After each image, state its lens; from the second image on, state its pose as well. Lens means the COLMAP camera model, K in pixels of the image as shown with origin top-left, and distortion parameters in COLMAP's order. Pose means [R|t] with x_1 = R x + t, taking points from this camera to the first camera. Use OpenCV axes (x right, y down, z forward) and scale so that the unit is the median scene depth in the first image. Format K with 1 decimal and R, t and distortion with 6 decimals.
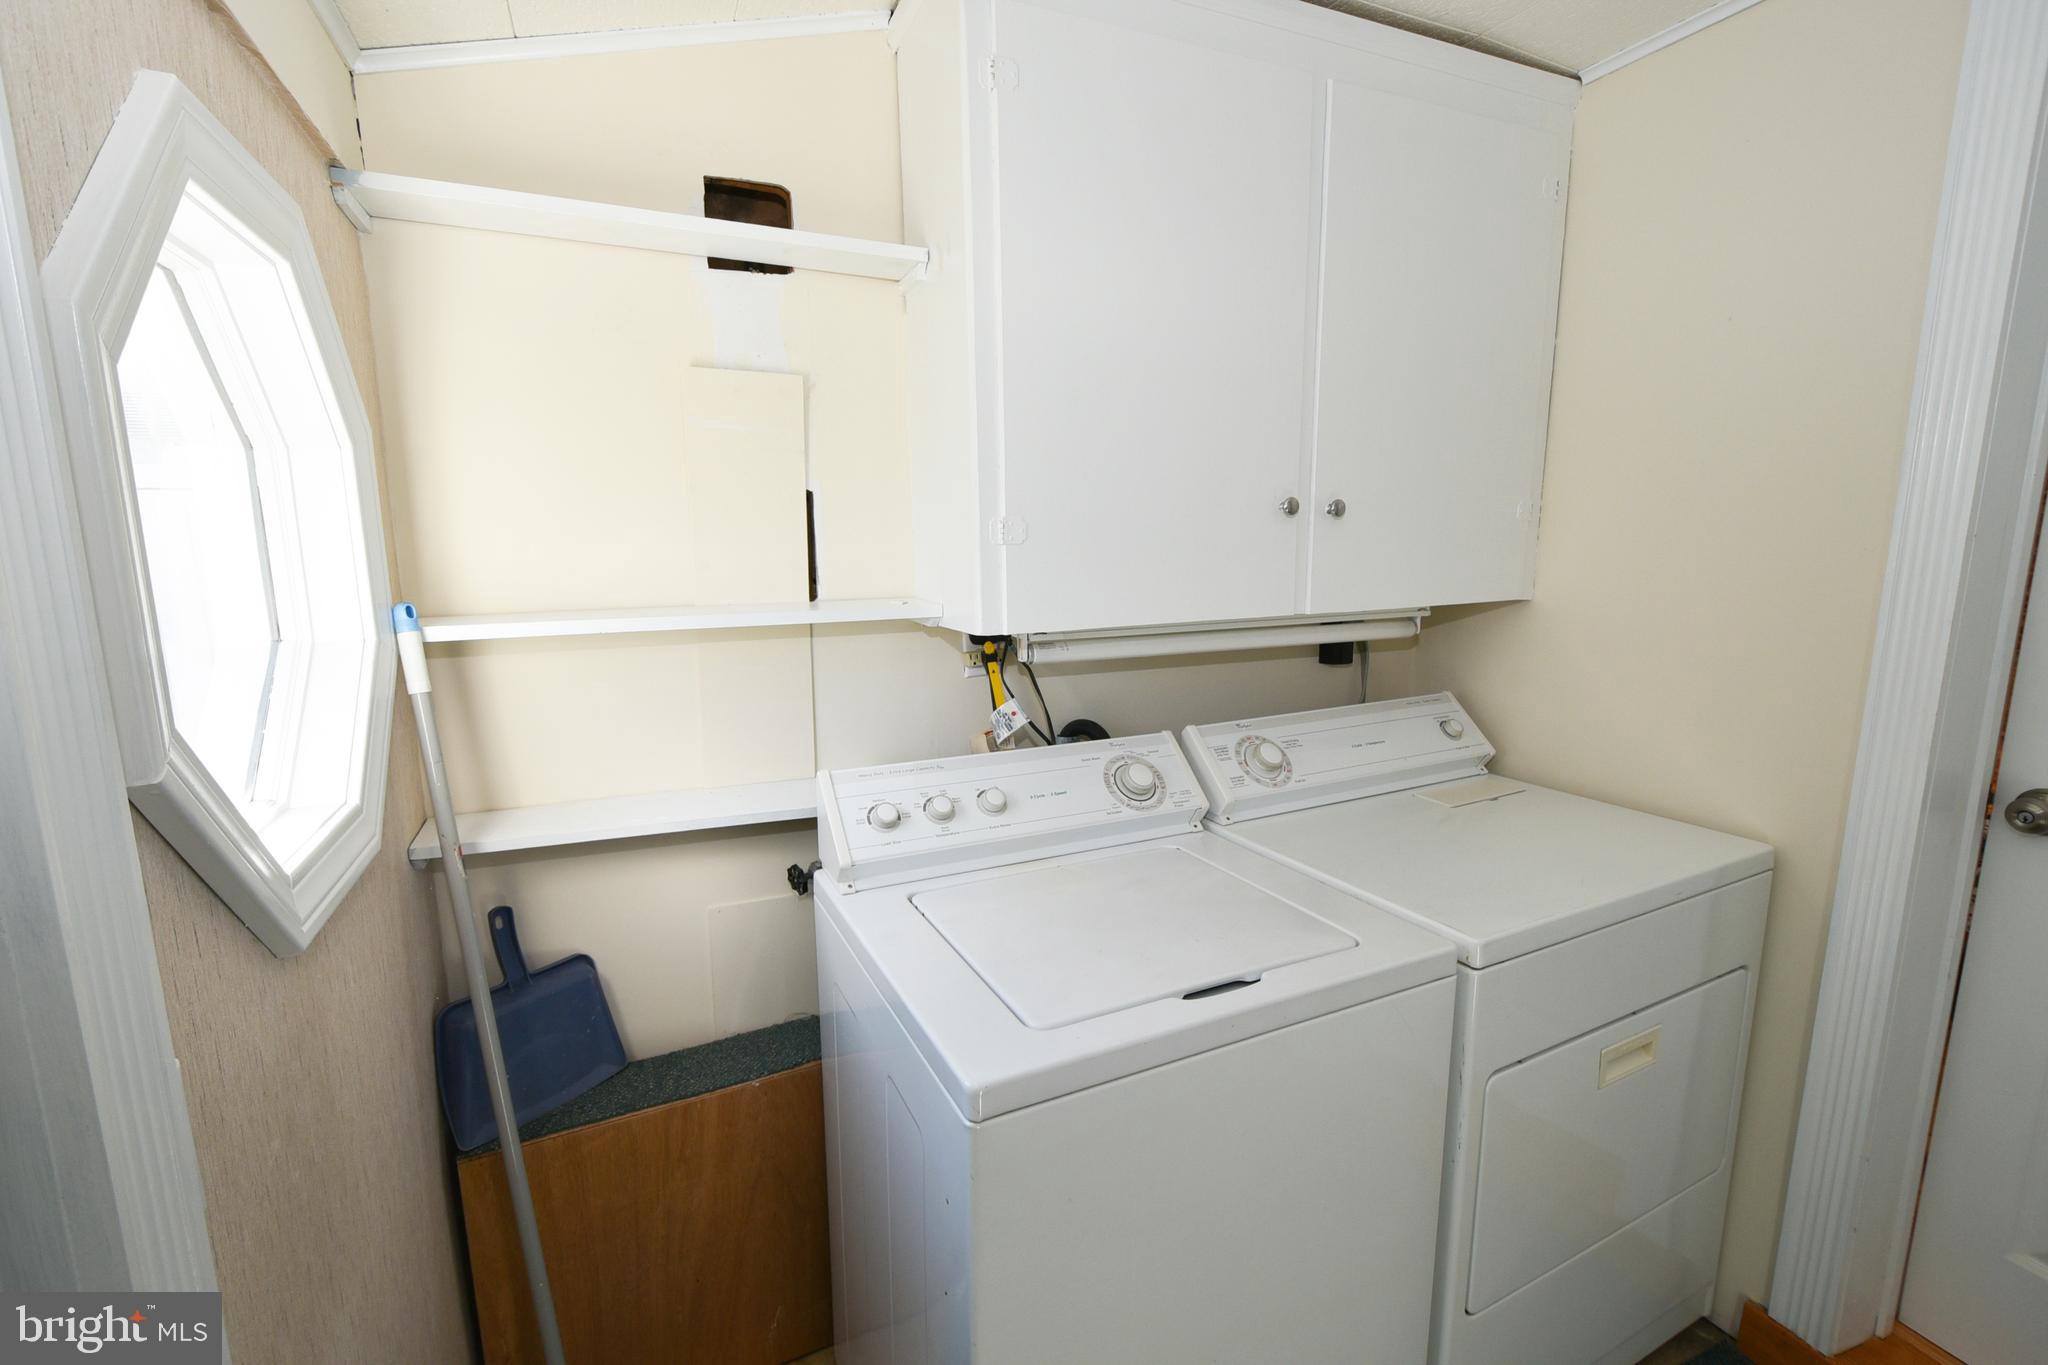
lens RADIAL K [[913.0, 0, 1021.6], [0, 913.0, 676.7], [0, 0, 1]] dist [0.002936, -0.007581]
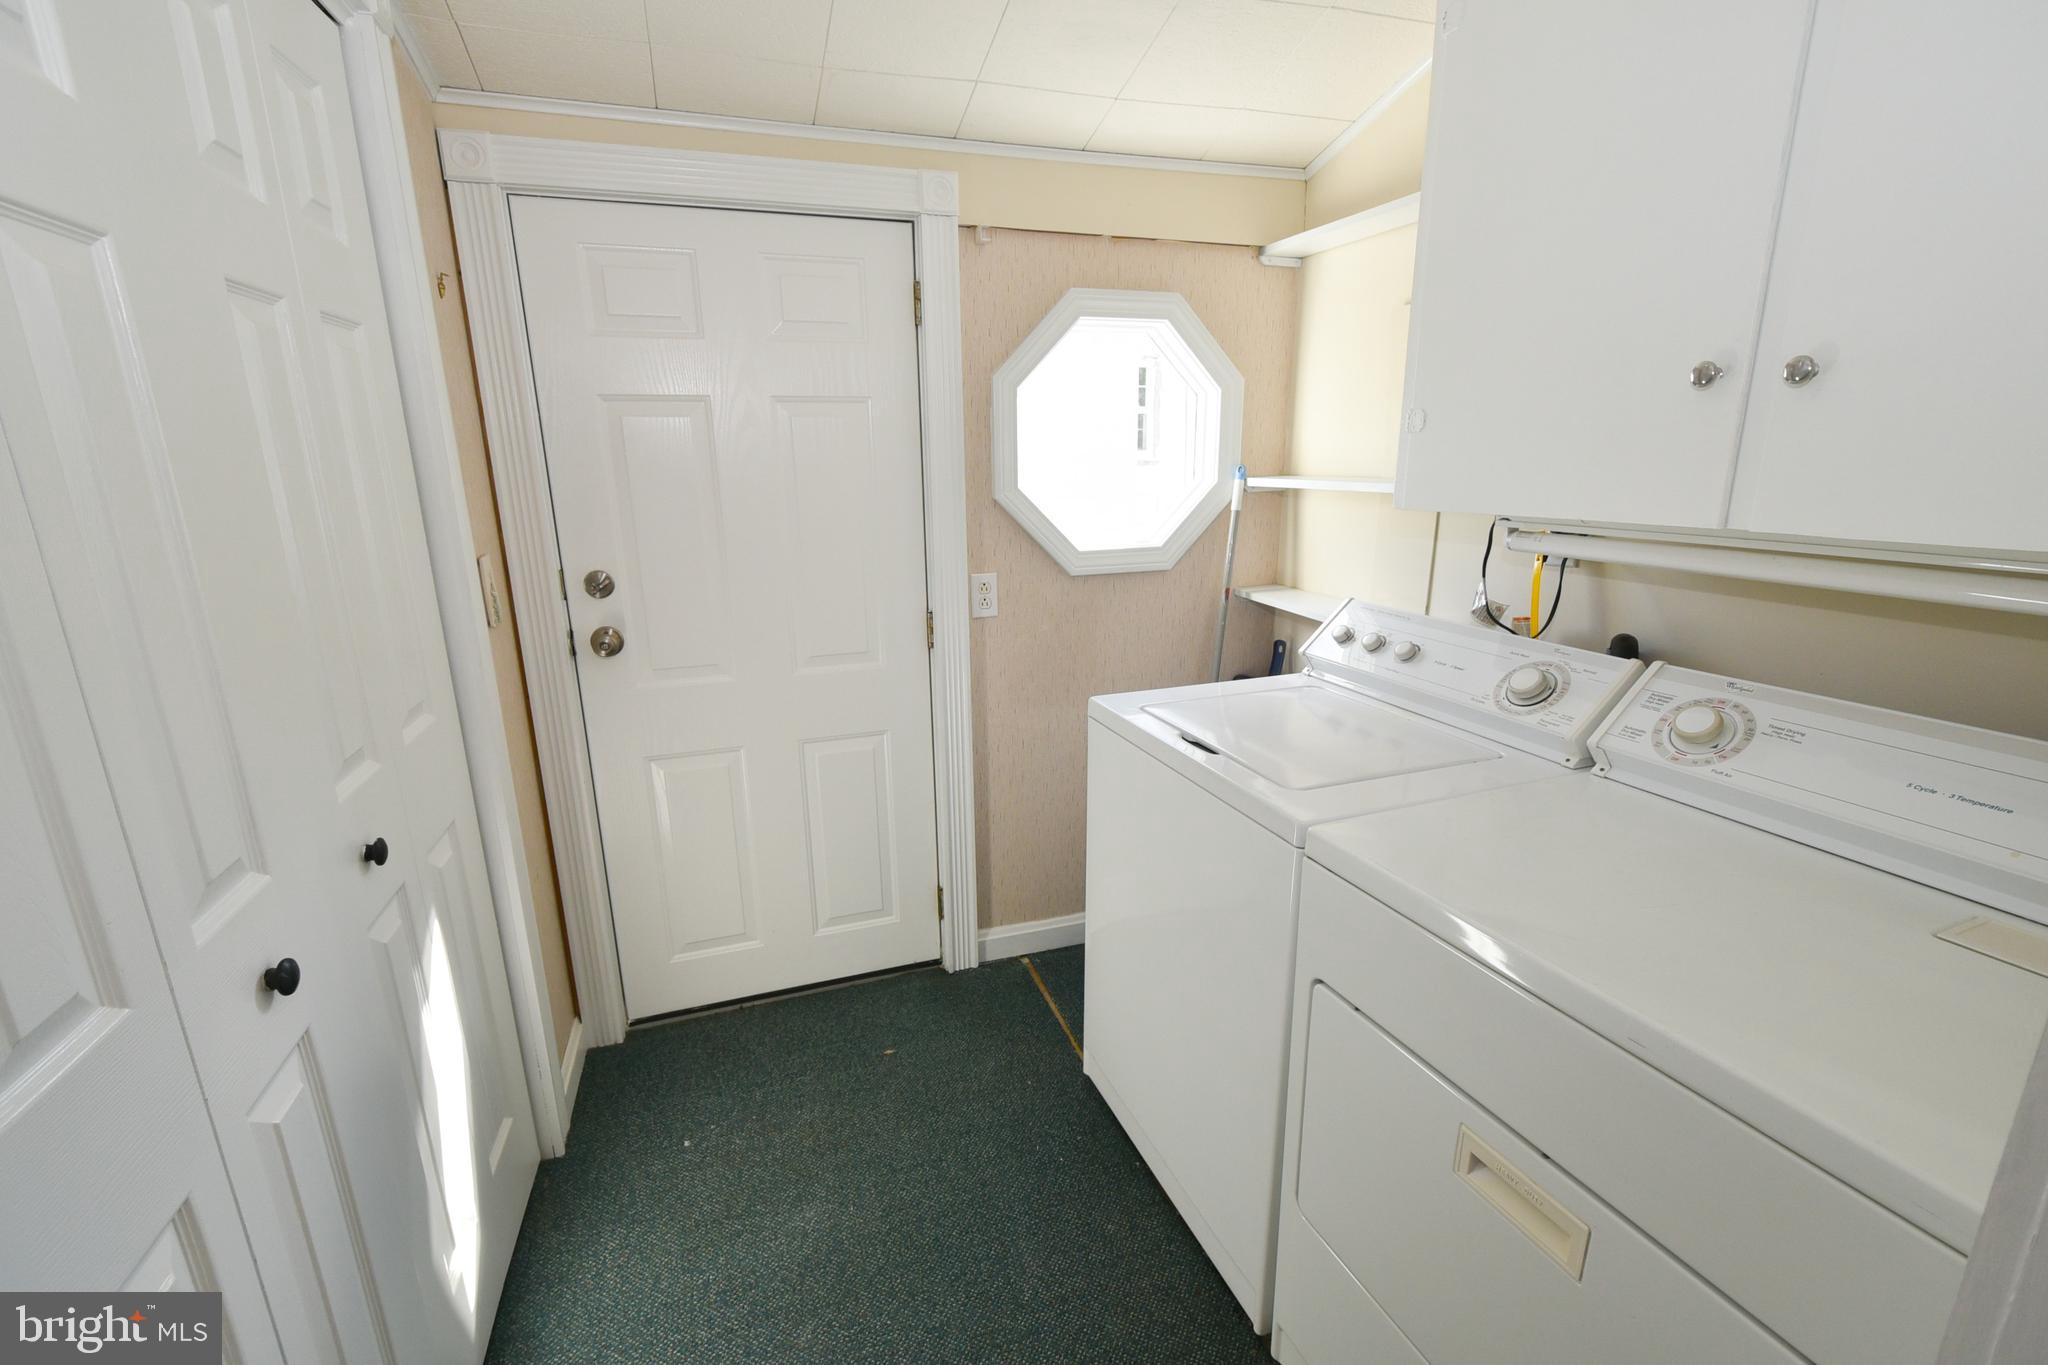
lens RADIAL K [[913.0, 0, 1021.6], [0, 913.0, 676.7], [0, 0, 1]] dist [0.002936, -0.007581]
pose [[-0.108111, 0.246185, -0.963174, 1.095762], [-0.140738, 0.955305, 0.259971, -0.067727], [0.984126, 0.163661, -0.068631, 0.544855]]
